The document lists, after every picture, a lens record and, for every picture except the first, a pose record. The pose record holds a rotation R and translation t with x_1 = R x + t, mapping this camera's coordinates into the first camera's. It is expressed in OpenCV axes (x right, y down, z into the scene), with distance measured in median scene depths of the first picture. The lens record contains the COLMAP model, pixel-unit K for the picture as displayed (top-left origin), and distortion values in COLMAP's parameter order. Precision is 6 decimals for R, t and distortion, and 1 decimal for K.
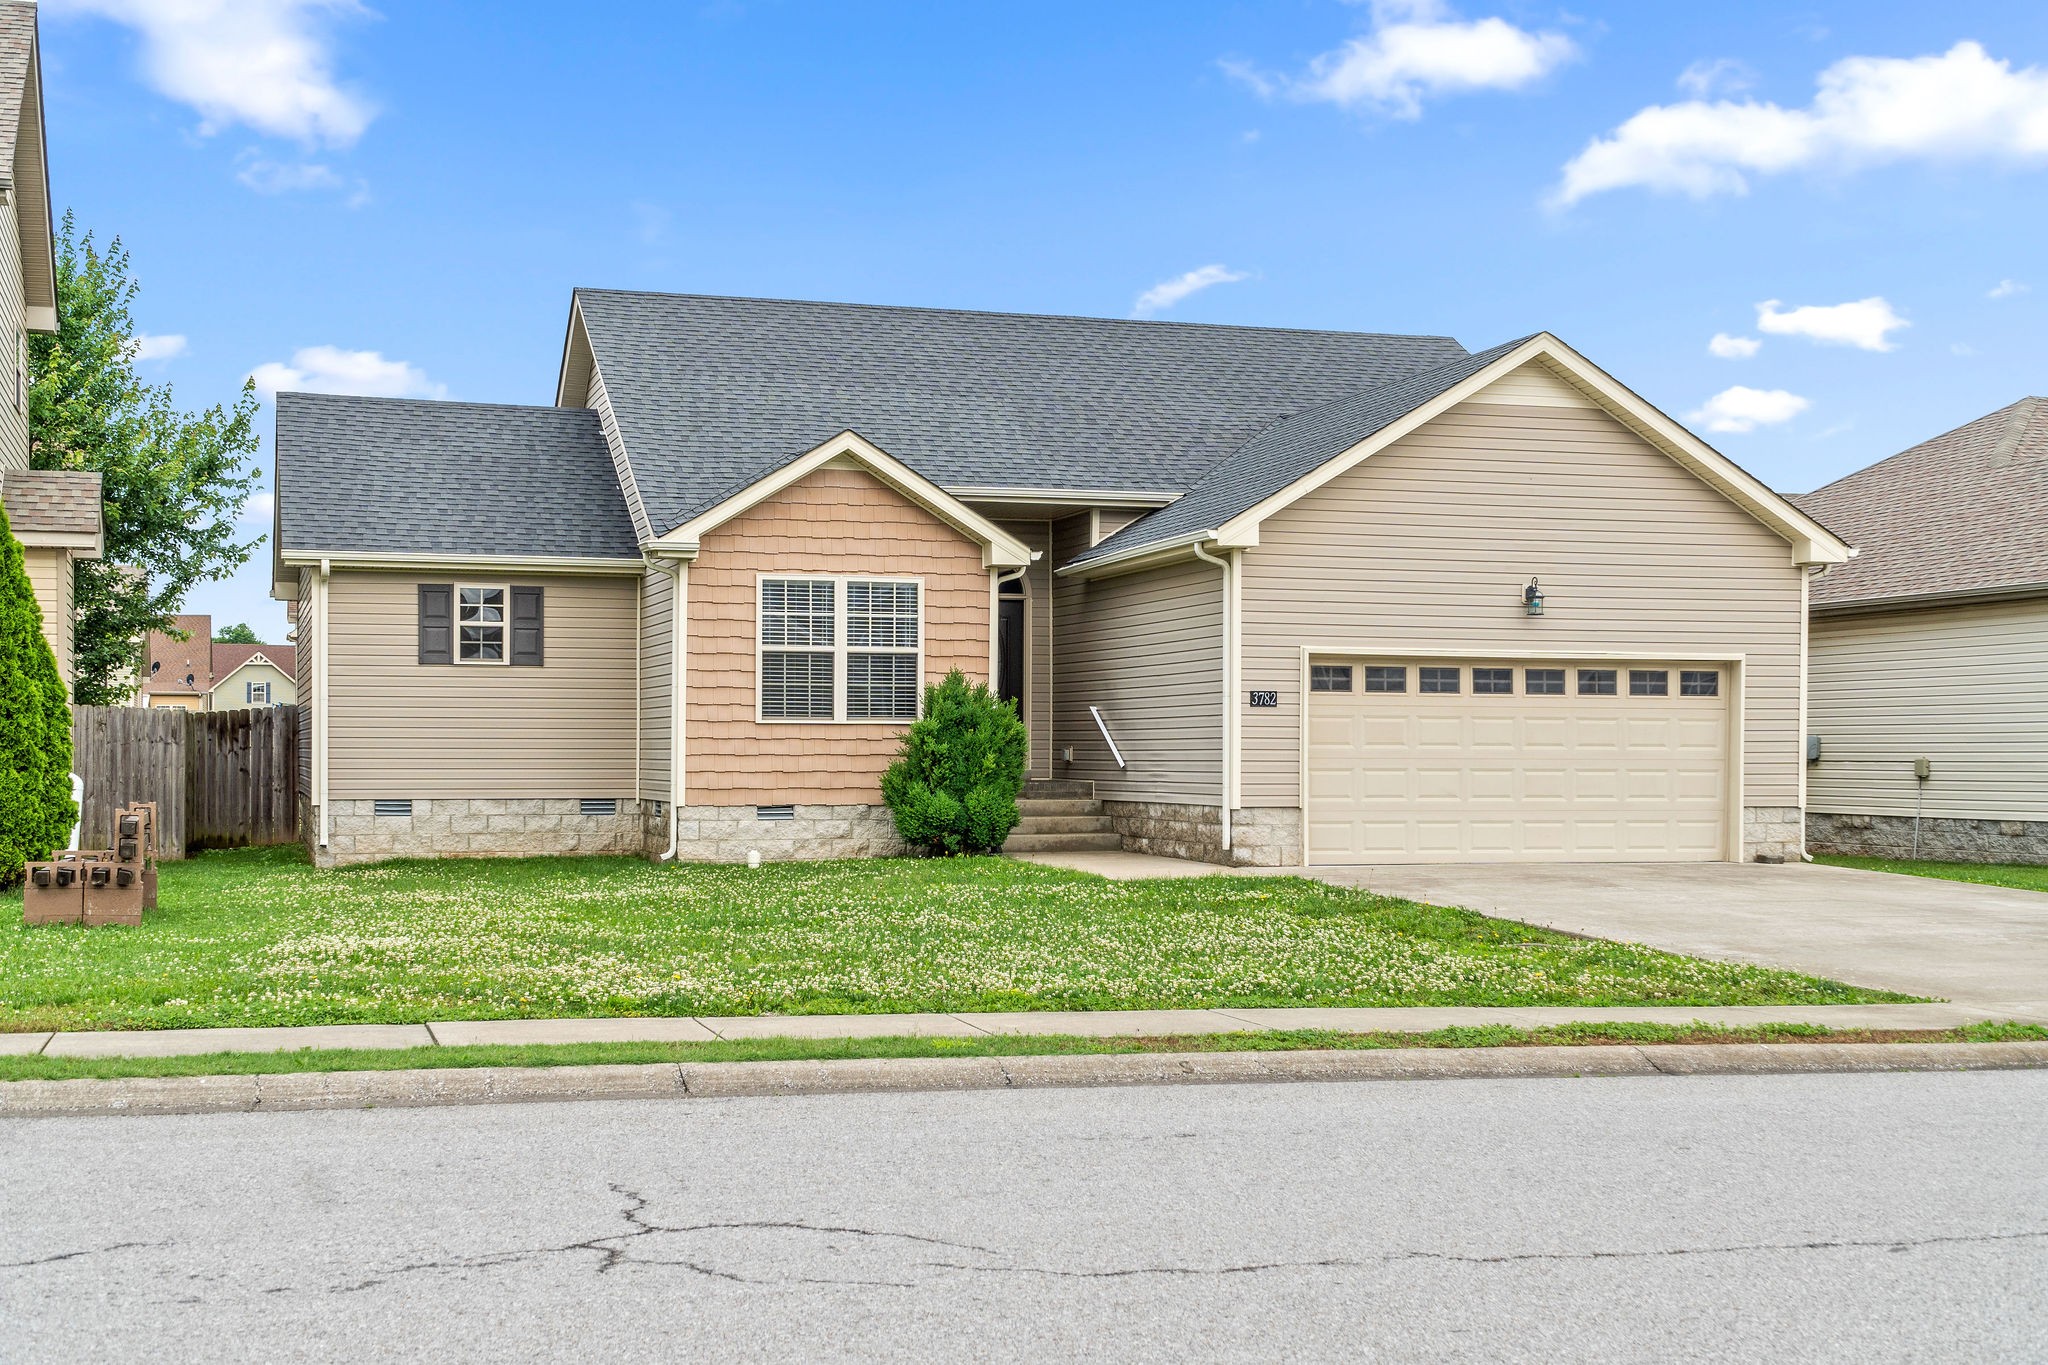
lens RADIAL K [[910.8, 0, 813.0], [0, 910.8, 681.7], [0, 0, 1]] dist [0.000632, -0.000393]
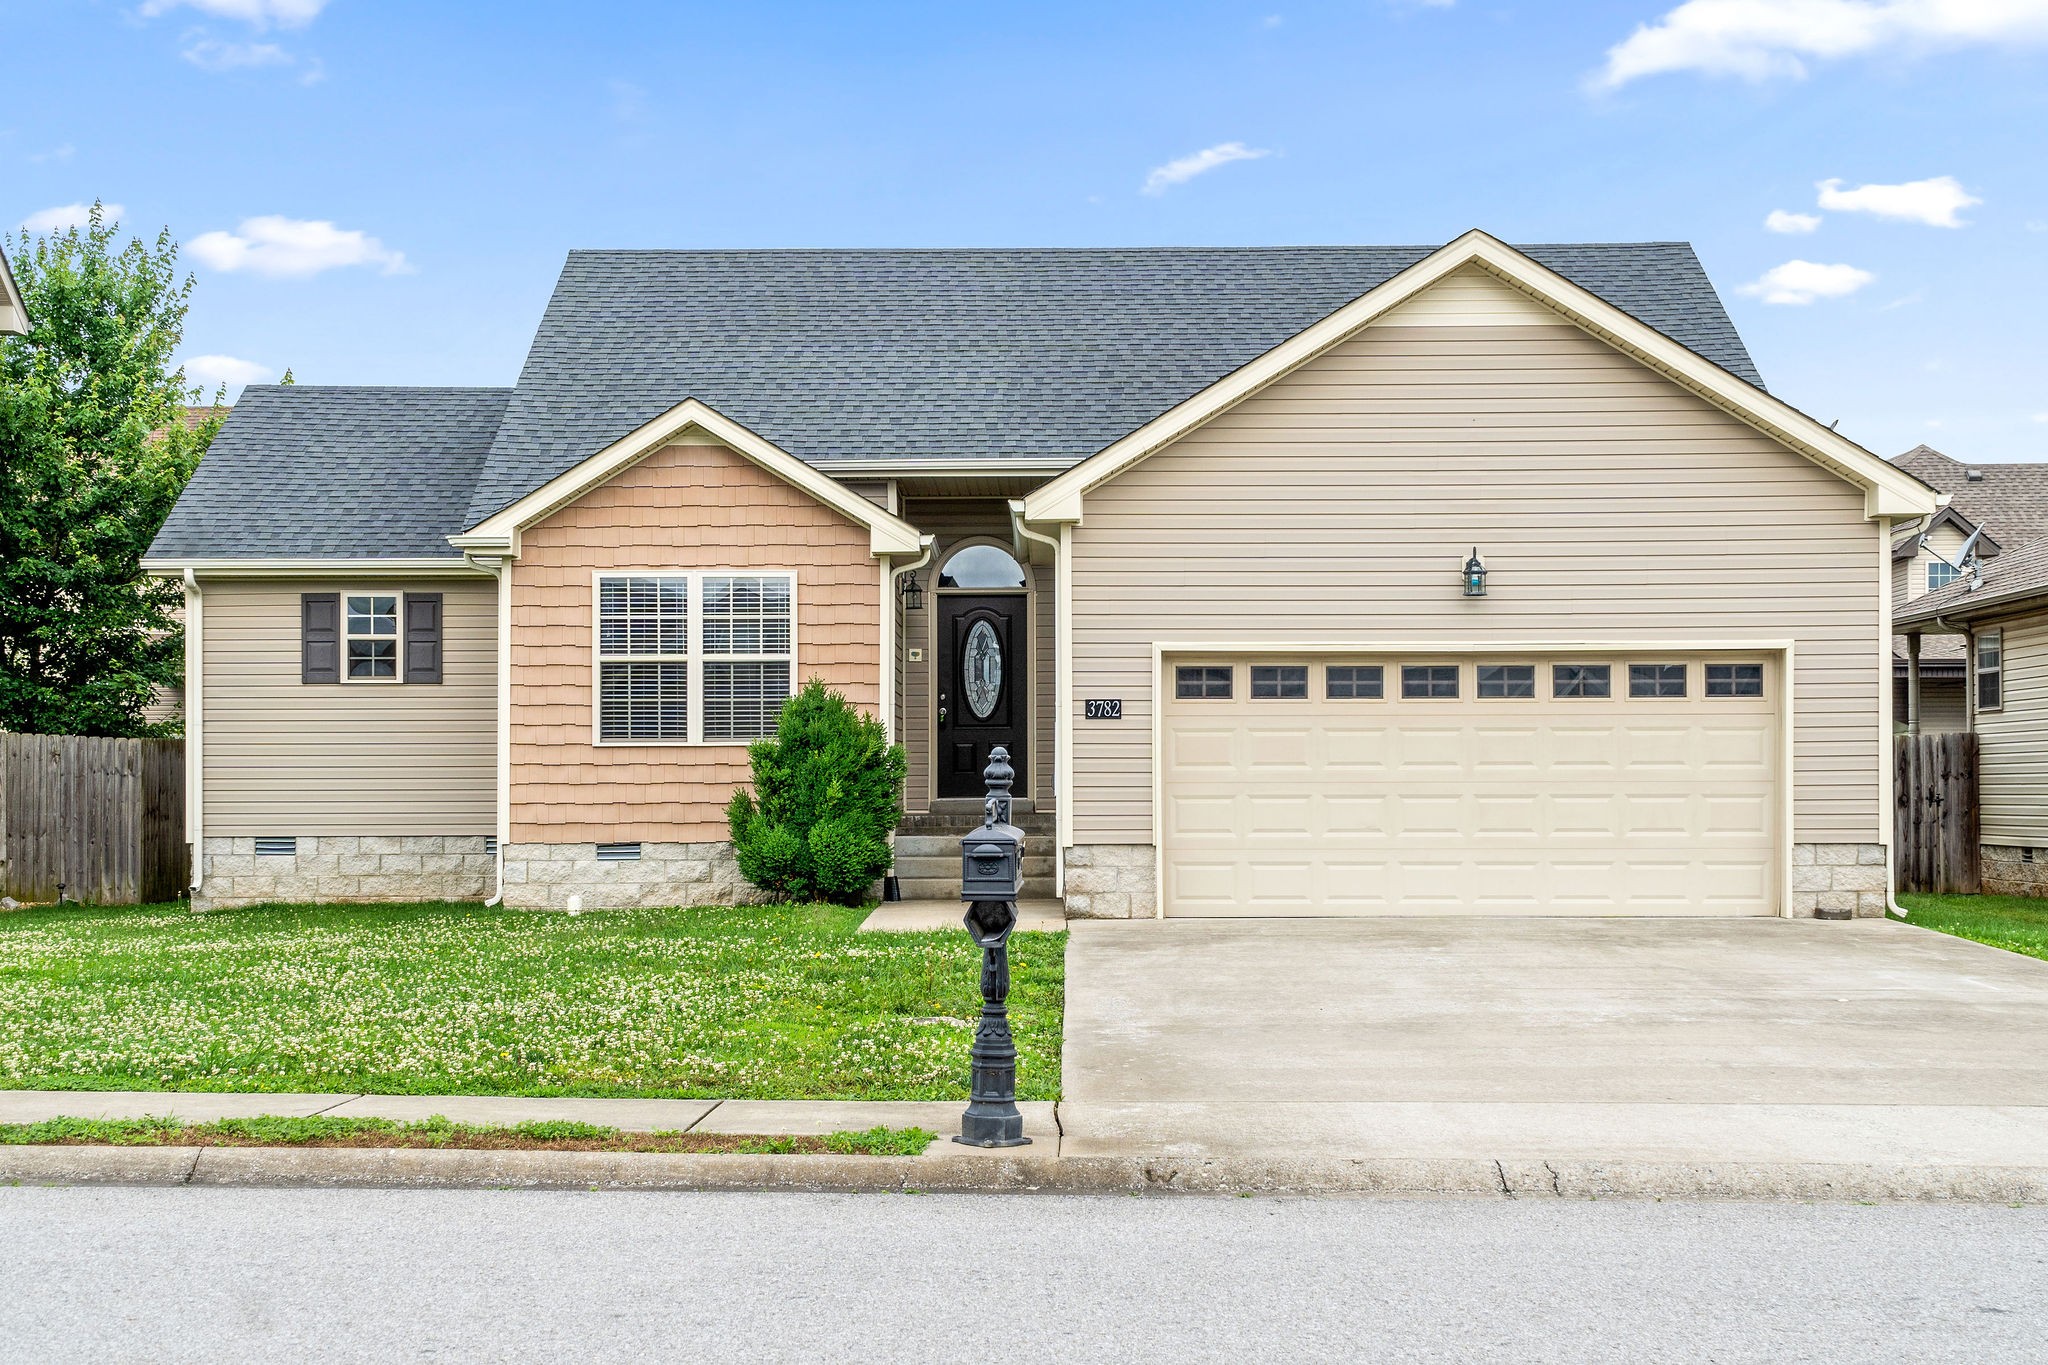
lens RADIAL K [[1067.3, 0, 1013.5], [0, 1067.3, 693.9], [0, 0, 1]] dist [0.005641, -0.003664]
pose [[0.993813, -0.016332, -0.109856, 0.438837], [0.016007, 0.999864, -0.003843, 0.006490], [0.109903, 0.002061, 0.993940, 0.049176]]
